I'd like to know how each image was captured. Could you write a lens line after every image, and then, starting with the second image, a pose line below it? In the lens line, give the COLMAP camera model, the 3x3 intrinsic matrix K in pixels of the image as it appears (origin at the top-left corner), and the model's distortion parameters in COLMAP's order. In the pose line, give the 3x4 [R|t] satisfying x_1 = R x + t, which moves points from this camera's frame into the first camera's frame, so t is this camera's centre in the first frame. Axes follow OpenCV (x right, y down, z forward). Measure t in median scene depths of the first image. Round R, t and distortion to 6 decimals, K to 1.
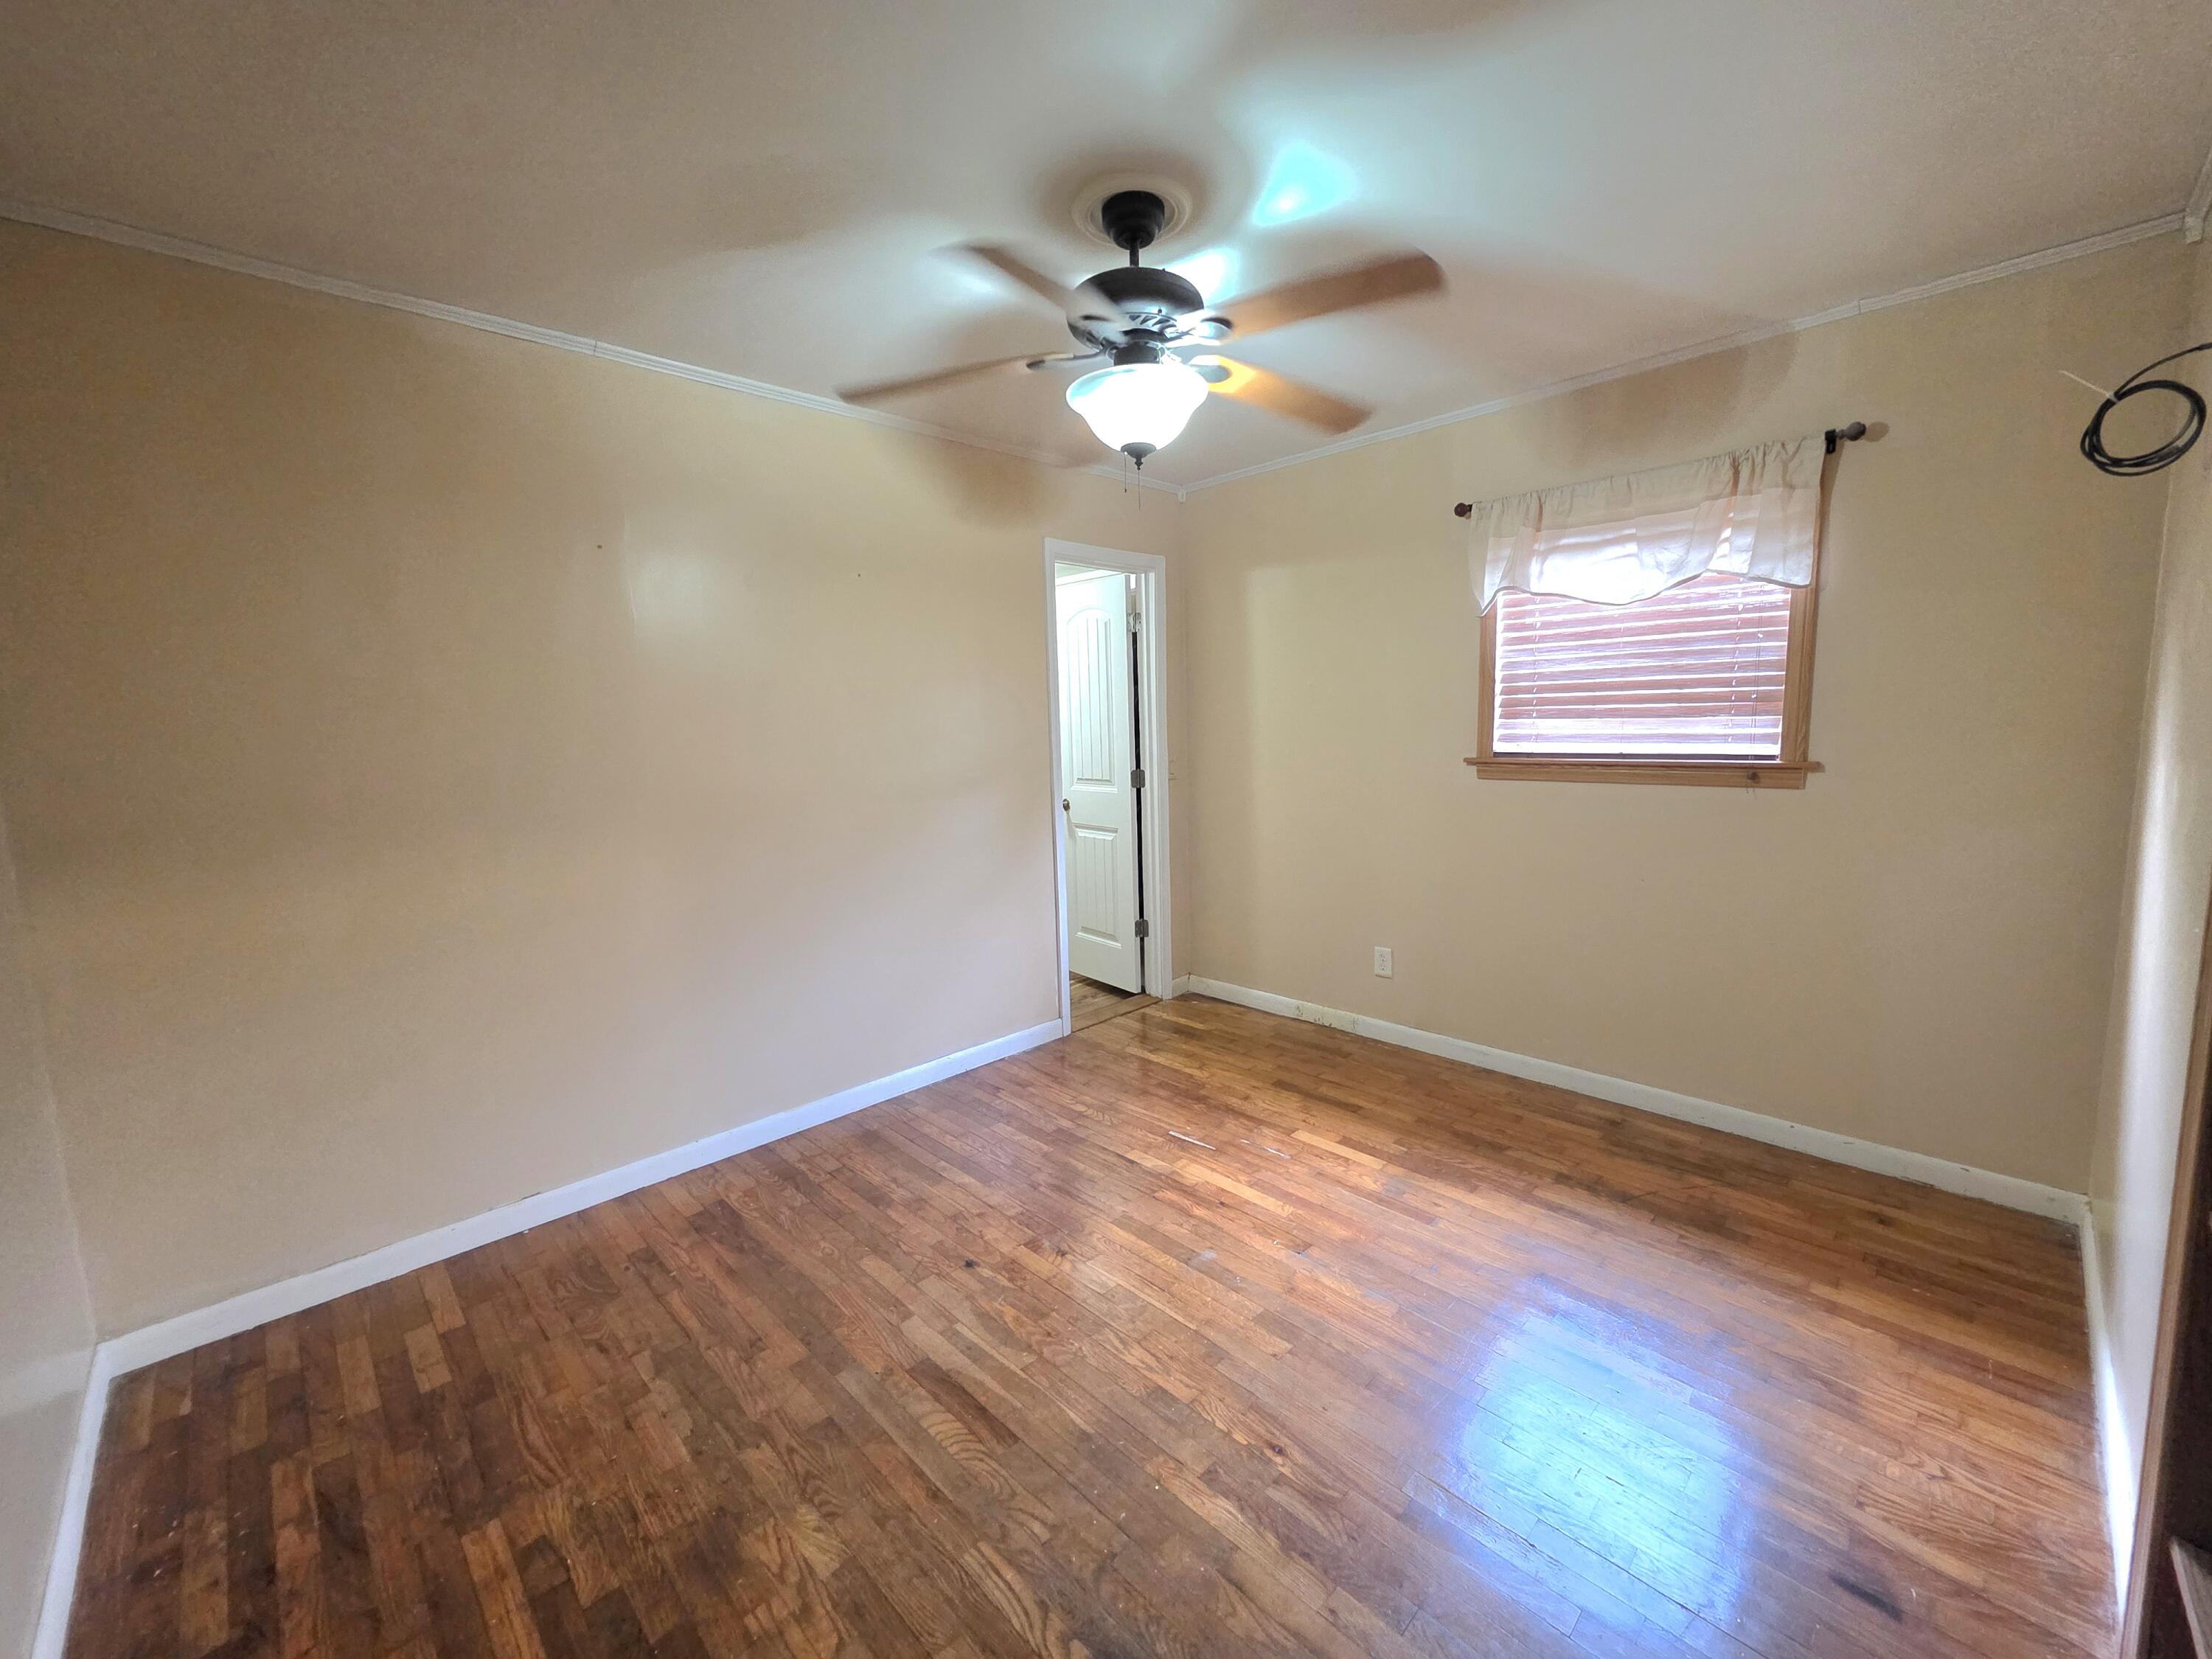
lens RADIAL K [[889.4, 0, 1118.3], [0, 889.4, 826.4], [0, 0, 1]] dist [-0.000024, -0.000105]
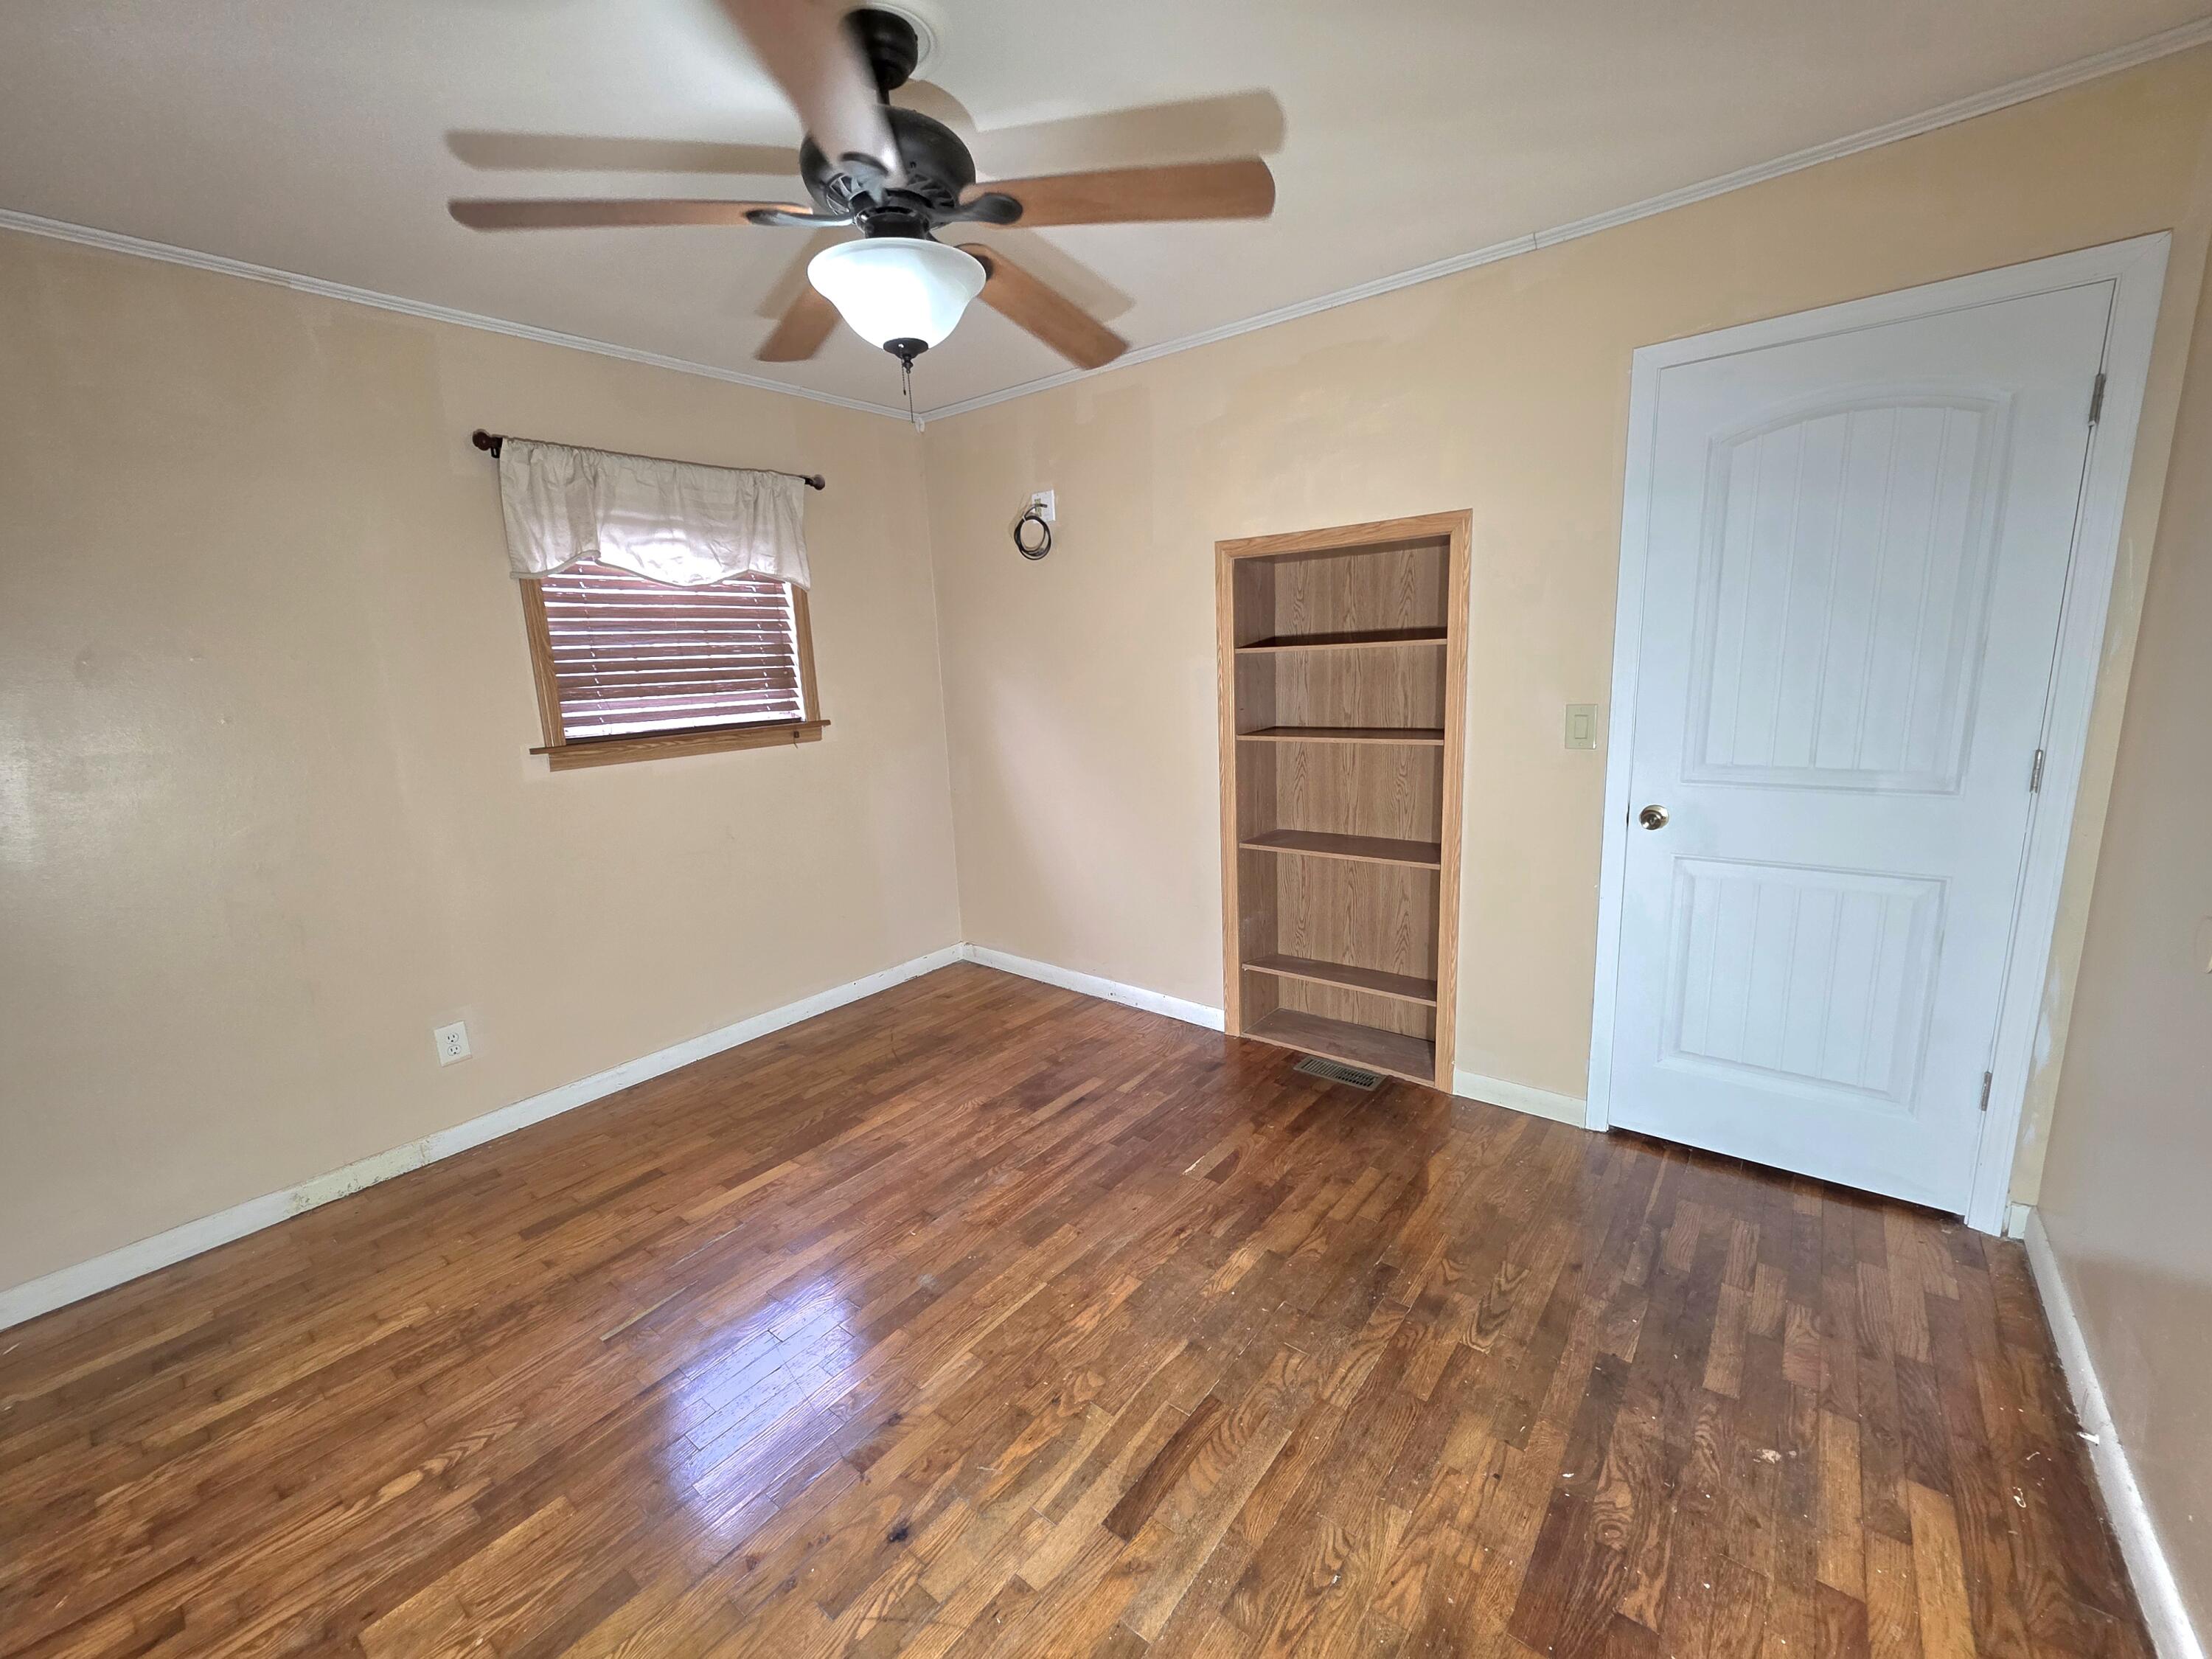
lens RADIAL K [[889.4, 0, 1124.1], [0, 889.4, 828.4], [0, 0, 1]] dist [-0.000024, -0.000105]
pose [[-0.127751, -0.158439, 0.979069, -0.829246], [0.169133, 0.969218, 0.178913, -0.099626], [-0.977279, 0.188449, -0.097021, 0.913013]]
